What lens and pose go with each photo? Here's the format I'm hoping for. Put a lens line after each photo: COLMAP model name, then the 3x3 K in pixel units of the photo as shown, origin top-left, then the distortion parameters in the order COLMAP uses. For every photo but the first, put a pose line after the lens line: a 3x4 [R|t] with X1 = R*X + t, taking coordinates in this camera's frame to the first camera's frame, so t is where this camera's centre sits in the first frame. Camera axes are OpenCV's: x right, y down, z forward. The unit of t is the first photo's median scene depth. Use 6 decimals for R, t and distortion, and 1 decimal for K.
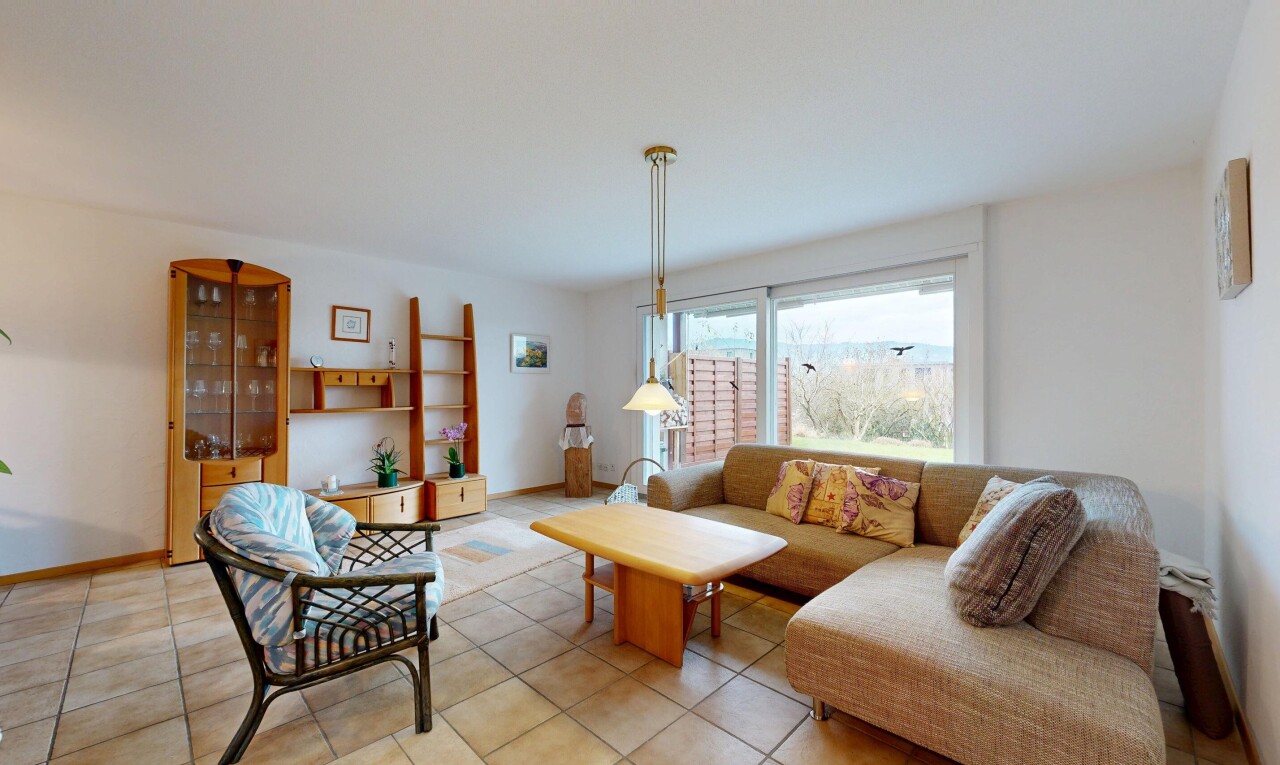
lens RADIAL K [[498.6, 0, 641.1], [0, 498.6, 384.4], [0, 0, 1]] dist [0.003022, 0.000209]
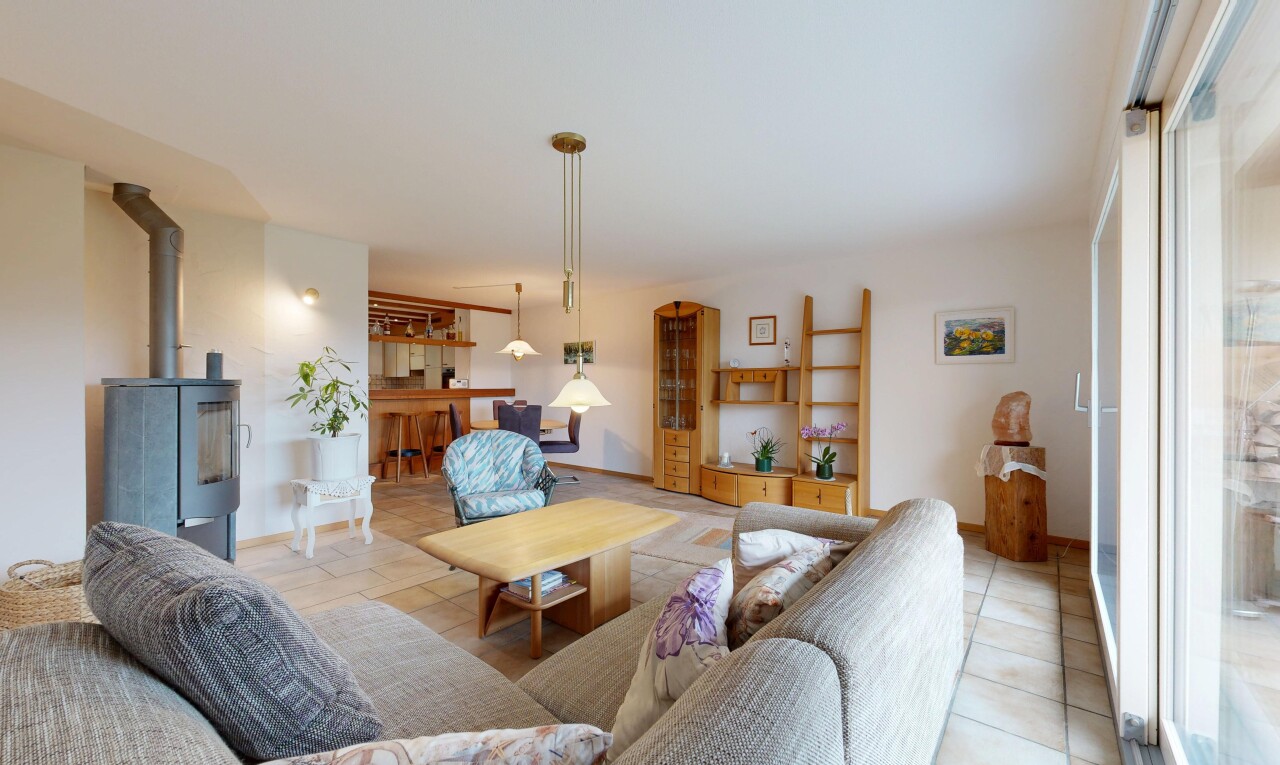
lens RADIAL K [[498.6, 0, 641.1], [0, 498.6, 384.4], [0, 0, 1]] dist [0.003022, 0.000209]
pose [[0.096636, -0.000367, -0.995320, 0.560641], [0.006160, 0.999981, 0.000230, 0.005733], [0.995301, -0.006153, 0.096636, 0.584781]]
